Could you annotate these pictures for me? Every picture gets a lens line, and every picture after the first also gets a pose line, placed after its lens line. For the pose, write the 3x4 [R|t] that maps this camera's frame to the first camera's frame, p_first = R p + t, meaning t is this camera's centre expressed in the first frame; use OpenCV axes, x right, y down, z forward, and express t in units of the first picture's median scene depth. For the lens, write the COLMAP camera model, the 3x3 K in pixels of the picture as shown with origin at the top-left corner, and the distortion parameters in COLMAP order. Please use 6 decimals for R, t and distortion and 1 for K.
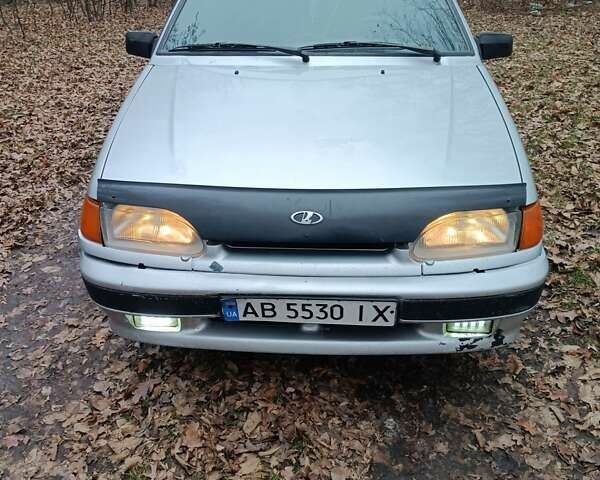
lens RADIAL K [[569.1, 0, 298.2], [0, 569.1, 236.8], [0, 0, 1]] dist [0.044578, 0.000000]
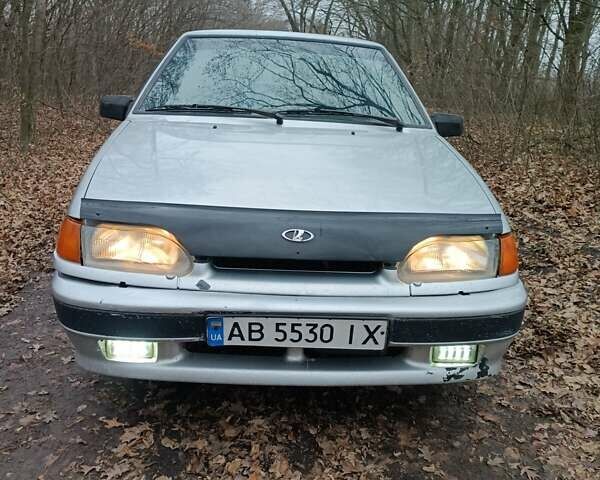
lens RADIAL K [[569.1, 0, 299.8], [0, 569.1, 236.4], [0, 0, 1]] dist [0.044578, 0.000000]
pose [[0.992899, 0.028542, 0.115488, -0.092830], [-0.002934, 0.976372, -0.216076, 0.176251], [-0.118926, 0.214203, 0.969522, 0.023664]]
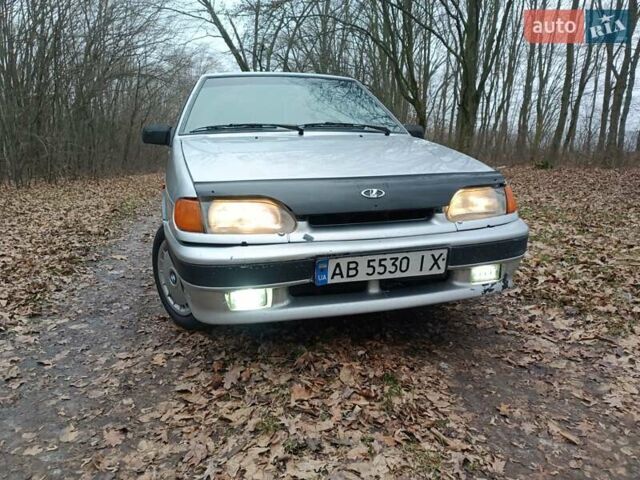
lens RADIAL K [[453.9, 0, 320.3], [0, 453.9, 243.0], [0, 0, 1]] dist [0.037687, -0.005092]
pose [[0.951568, -0.072775, 0.298701, -0.400974], [0.151706, 0.956204, -0.250318, 0.304476], [-0.267402, 0.283509, 0.920934, 0.096674]]
